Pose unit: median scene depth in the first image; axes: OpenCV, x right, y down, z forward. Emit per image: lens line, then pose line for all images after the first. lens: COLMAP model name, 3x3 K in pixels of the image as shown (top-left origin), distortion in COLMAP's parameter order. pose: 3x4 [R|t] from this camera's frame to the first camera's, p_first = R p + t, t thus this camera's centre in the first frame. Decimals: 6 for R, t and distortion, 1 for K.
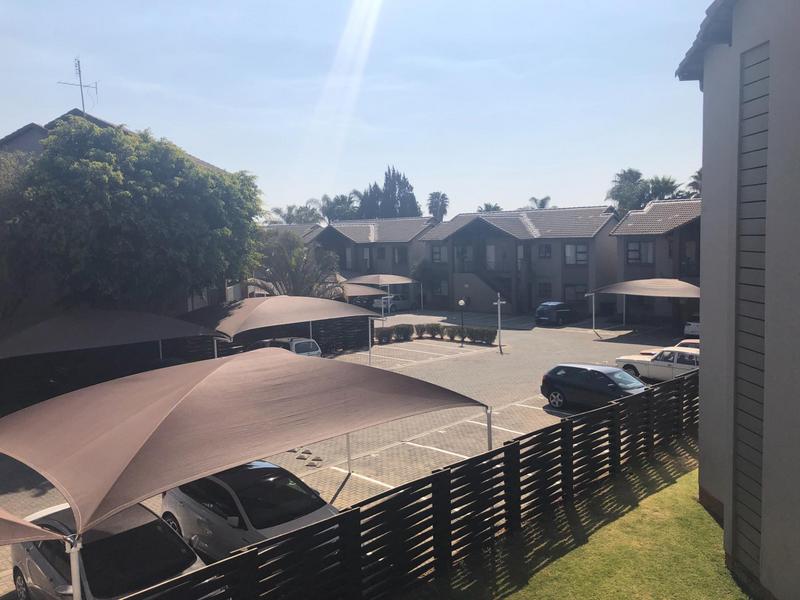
lens RADIAL K [[652.7, 0, 400.0], [0, 652.7, 301.7], [0, 0, 1]] dist [0.039399, -0.016417]
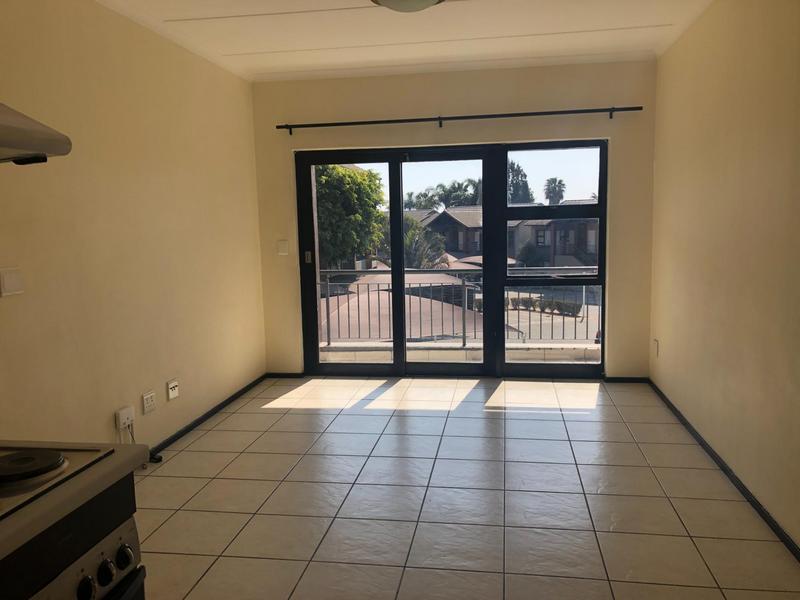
lens RADIAL K [[652.7, 0, 401.0], [0, 652.7, 300.4], [0, 0, 1]] dist [0.039399, -0.016417]
pose [[0.983431, 0.027745, -0.179146, 0.035607], [-0.023977, 0.999444, 0.023159, 0.016297], [0.179689, -0.018480, 0.983550, -0.163698]]
